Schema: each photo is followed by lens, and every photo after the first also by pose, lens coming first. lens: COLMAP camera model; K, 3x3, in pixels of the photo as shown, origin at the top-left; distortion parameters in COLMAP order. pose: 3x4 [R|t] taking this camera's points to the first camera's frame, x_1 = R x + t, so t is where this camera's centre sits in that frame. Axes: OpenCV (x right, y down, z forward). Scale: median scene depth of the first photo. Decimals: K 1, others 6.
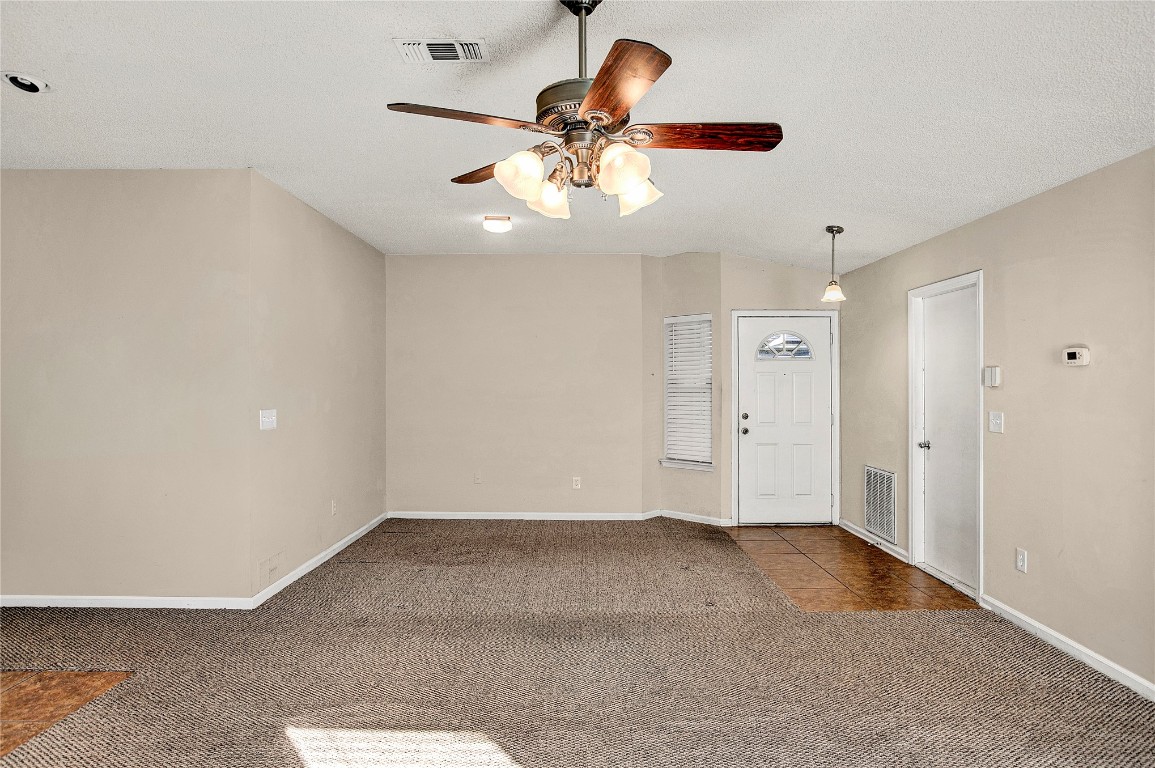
lens RADIAL K [[677.4, 0, 577.5], [0, 677.4, 384.0], [0, 0, 1]] dist [-0.039422, 0.001087]
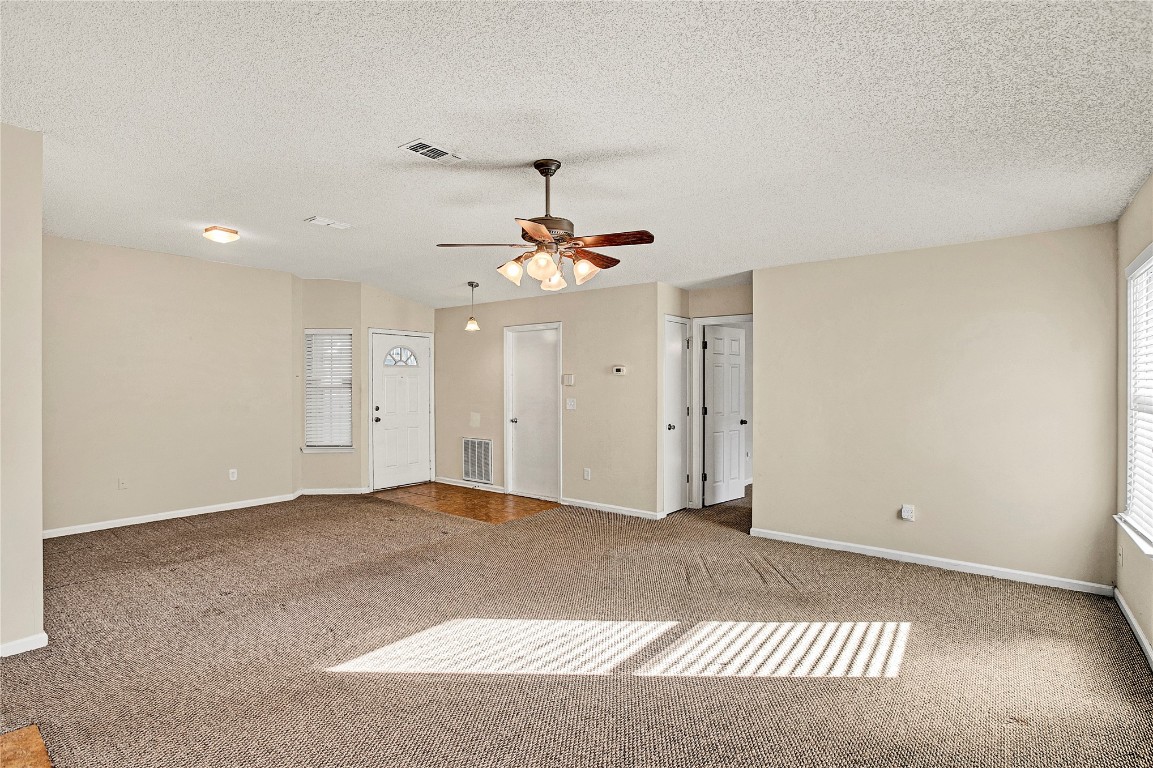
lens RADIAL K [[578.8, 0, 576.5], [0, 578.8, 384.0], [0, 0, 1]] dist [-0.032591, 0.000300]
pose [[0.593999, 0.000737, 0.804465, -0.516602], [0.001621, 0.999996, -0.002114, 0.003264], [-0.804464, 0.002560, 0.593996, 0.014357]]
